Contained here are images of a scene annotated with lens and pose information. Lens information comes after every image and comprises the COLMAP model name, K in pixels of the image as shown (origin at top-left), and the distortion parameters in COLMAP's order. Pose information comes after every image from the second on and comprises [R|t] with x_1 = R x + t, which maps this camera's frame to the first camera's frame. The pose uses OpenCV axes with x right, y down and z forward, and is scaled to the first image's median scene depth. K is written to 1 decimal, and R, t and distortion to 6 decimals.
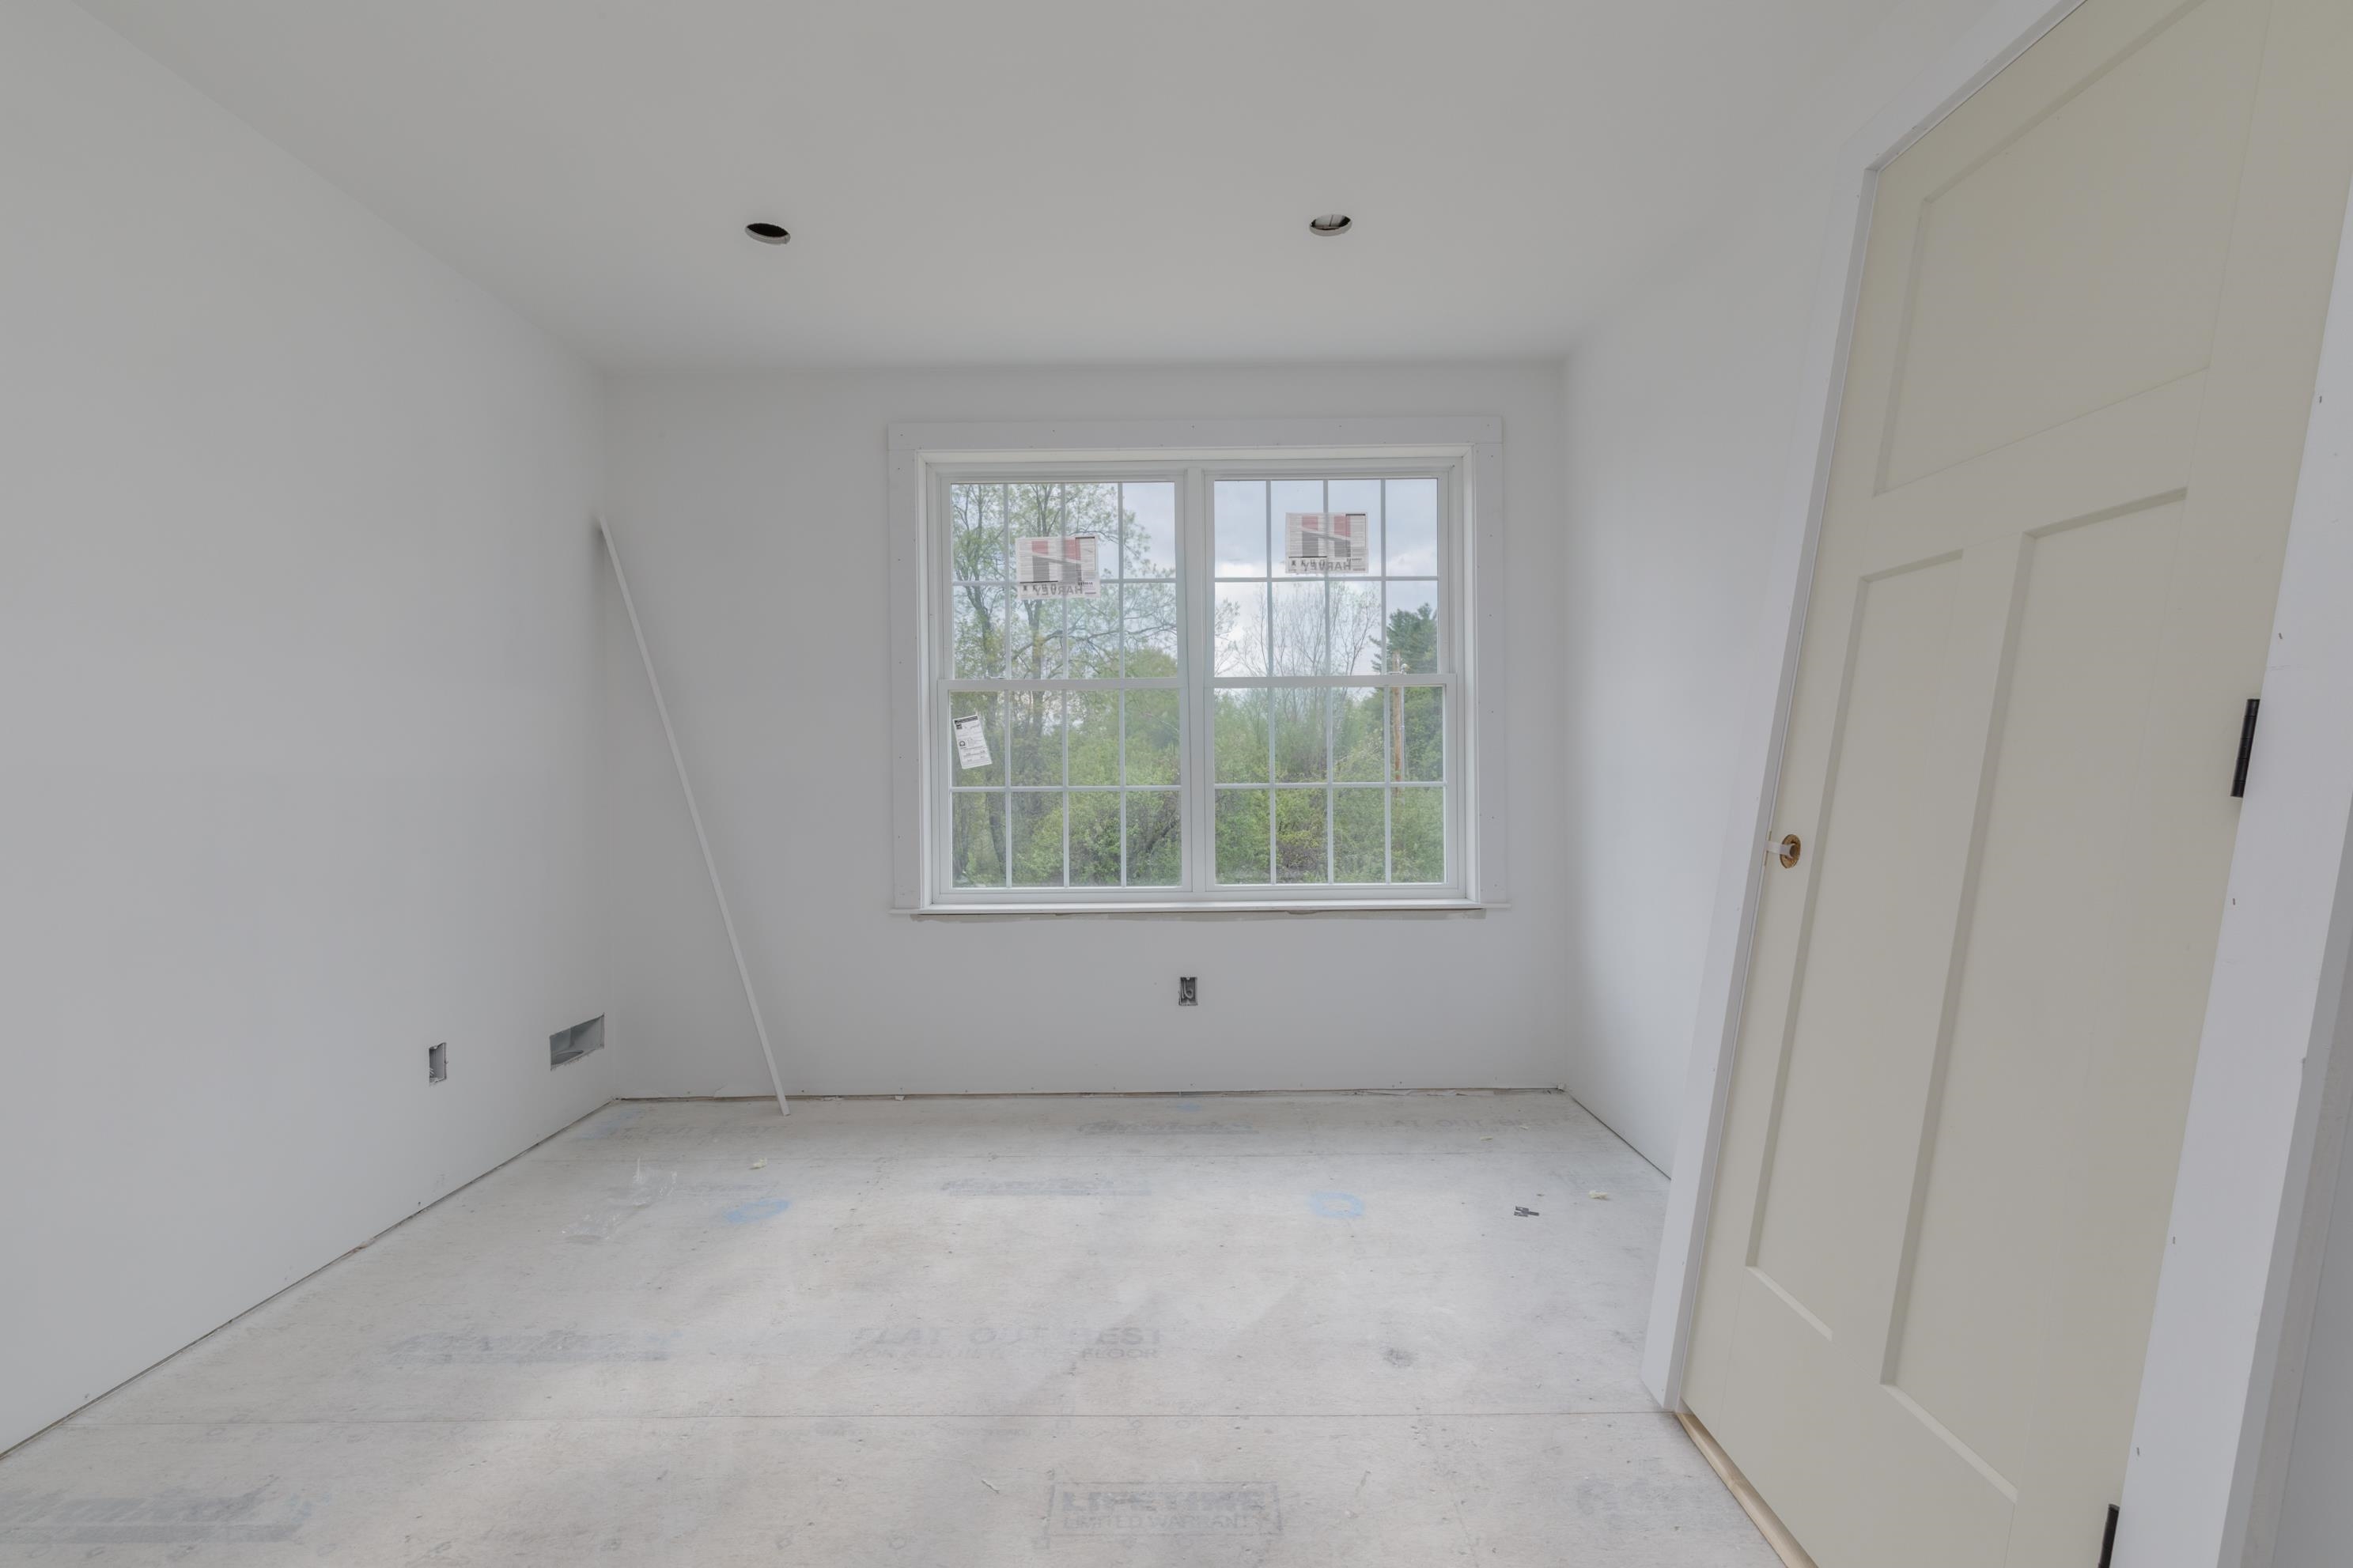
lens RADIAL K [[1048.5, 0, 1169.9], [0, 1048.5, 787.5], [0, 0, 1]] dist [0.001773, 0.001118]
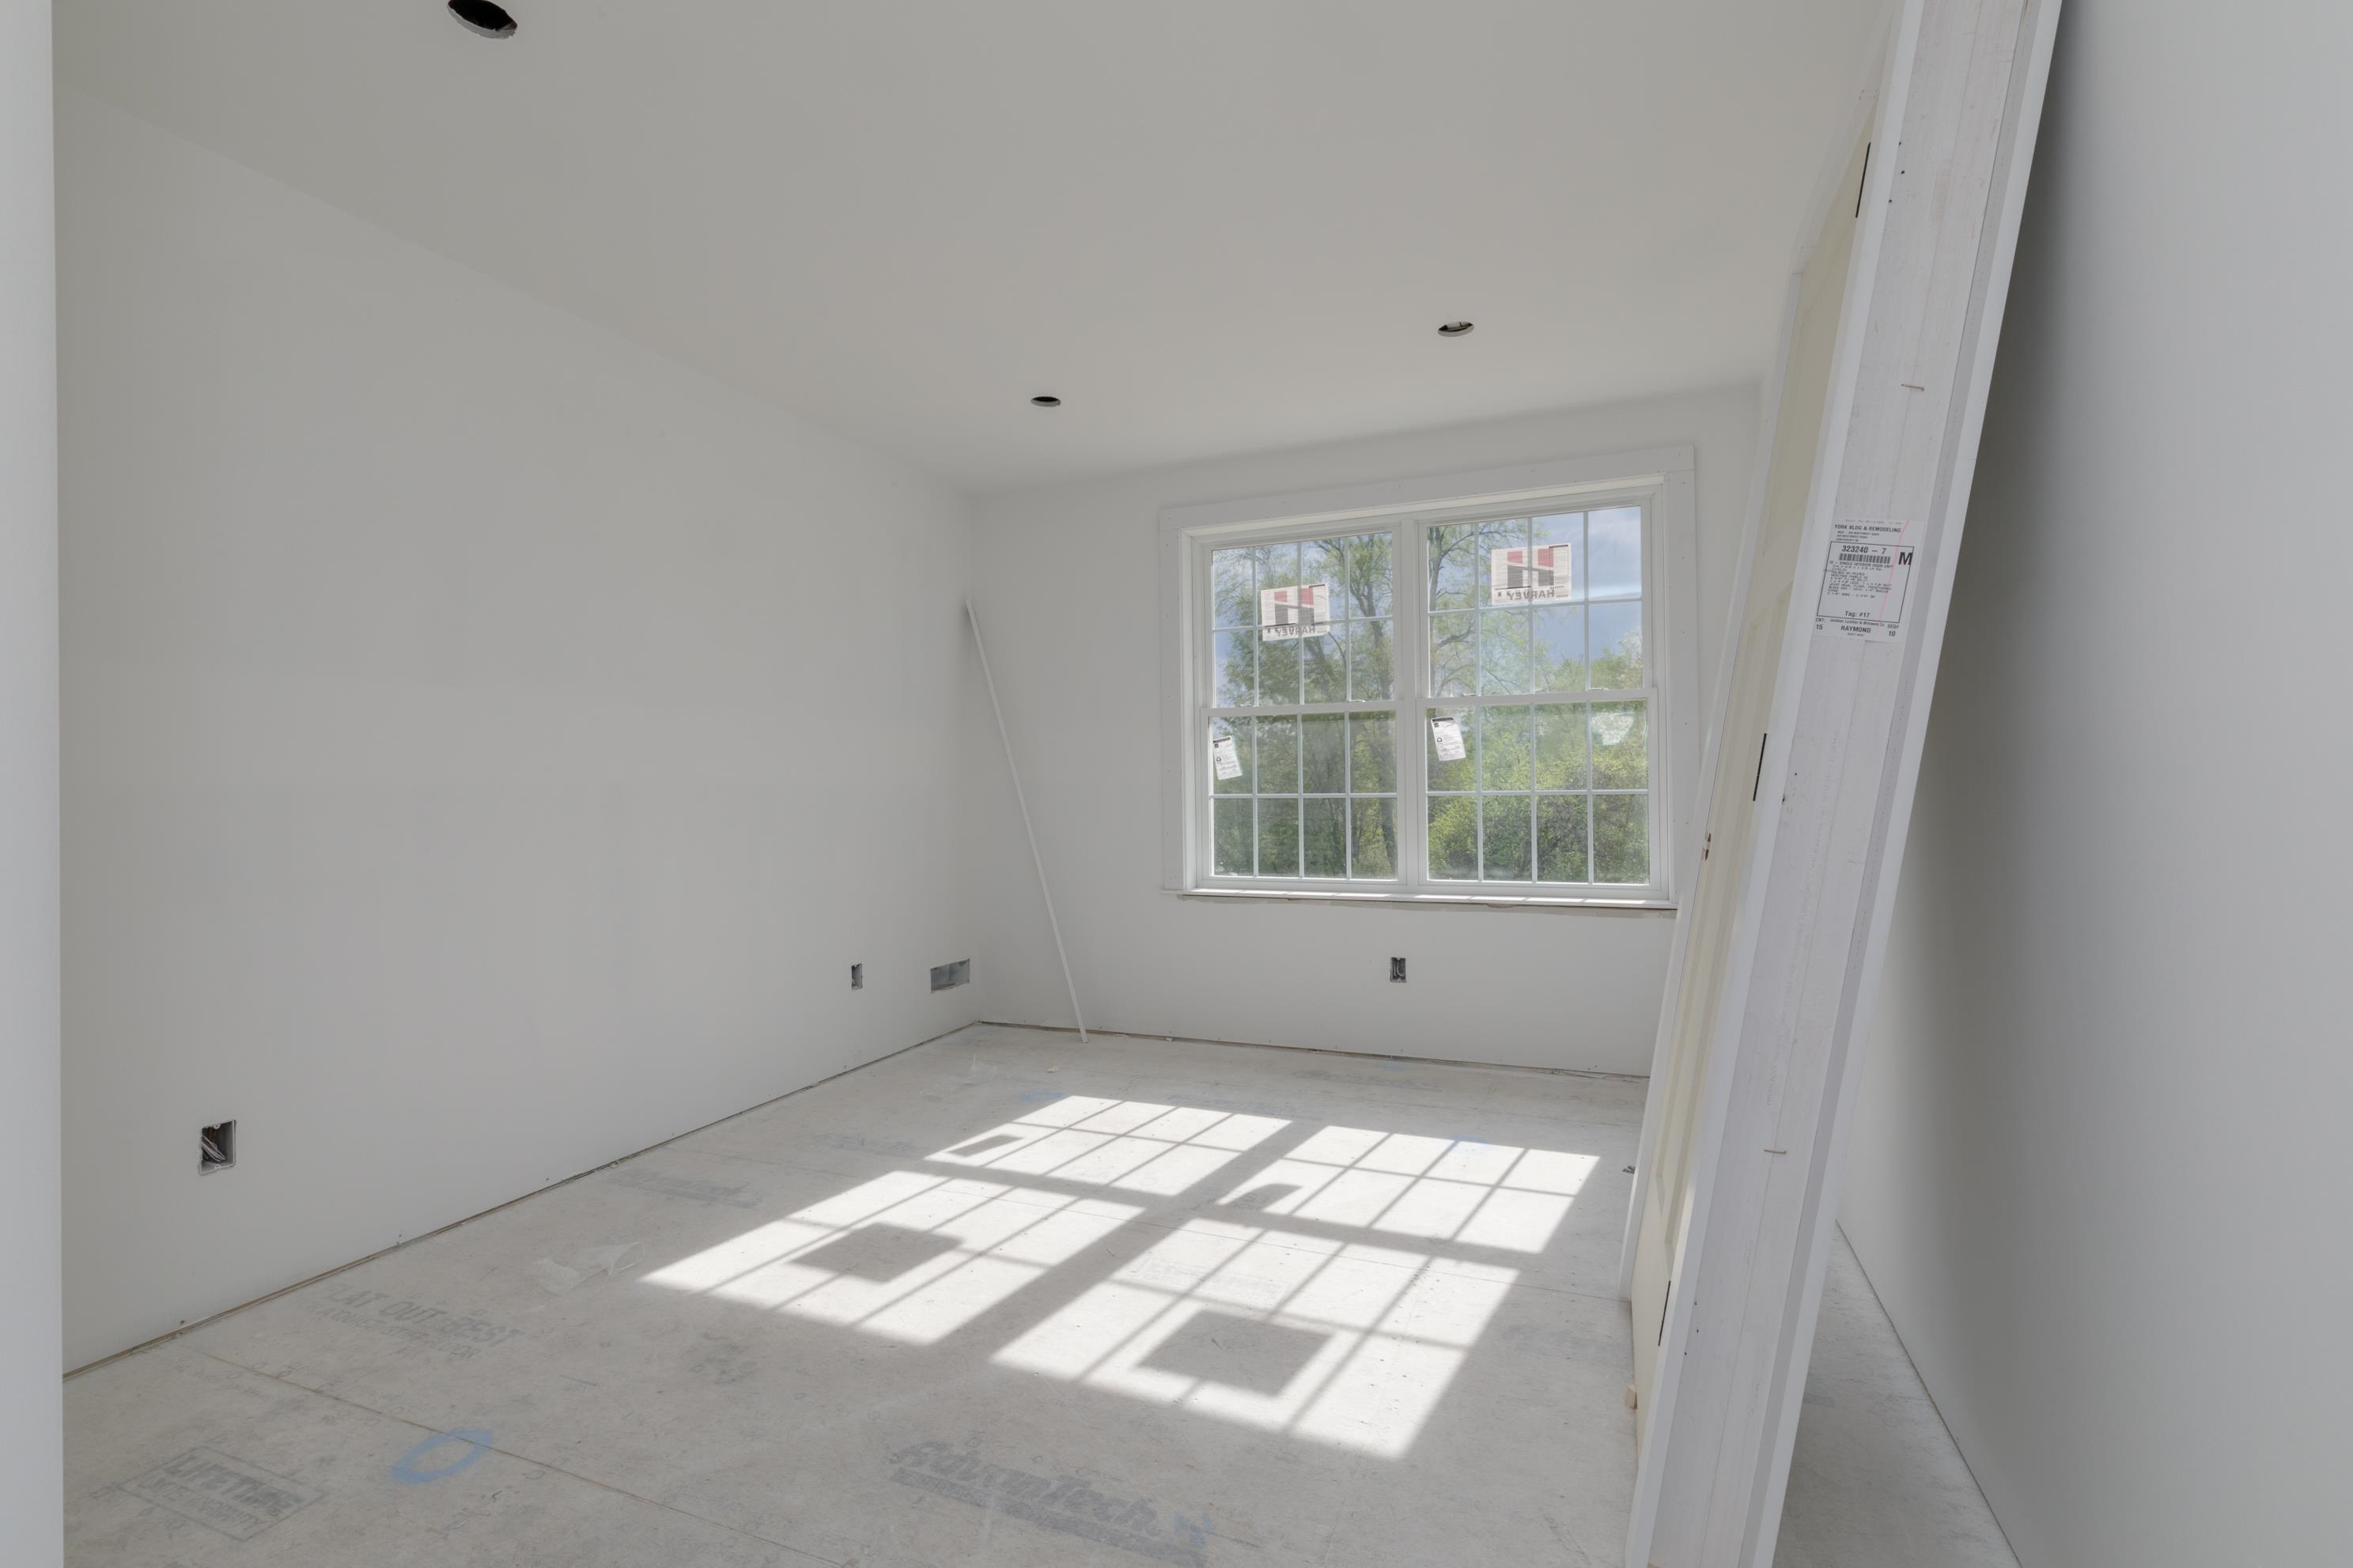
lens RADIAL K [[1048.5, 0, 1169.9], [0, 1048.5, 787.5], [0, 0, 1]] dist [0.001773, 0.001118]
pose [[0.924815, -0.002369, -0.380409, 0.222796], [0.000085, 0.999982, -0.006021, -0.001070], [0.380417, 0.005536, 0.924799, -0.172312]]
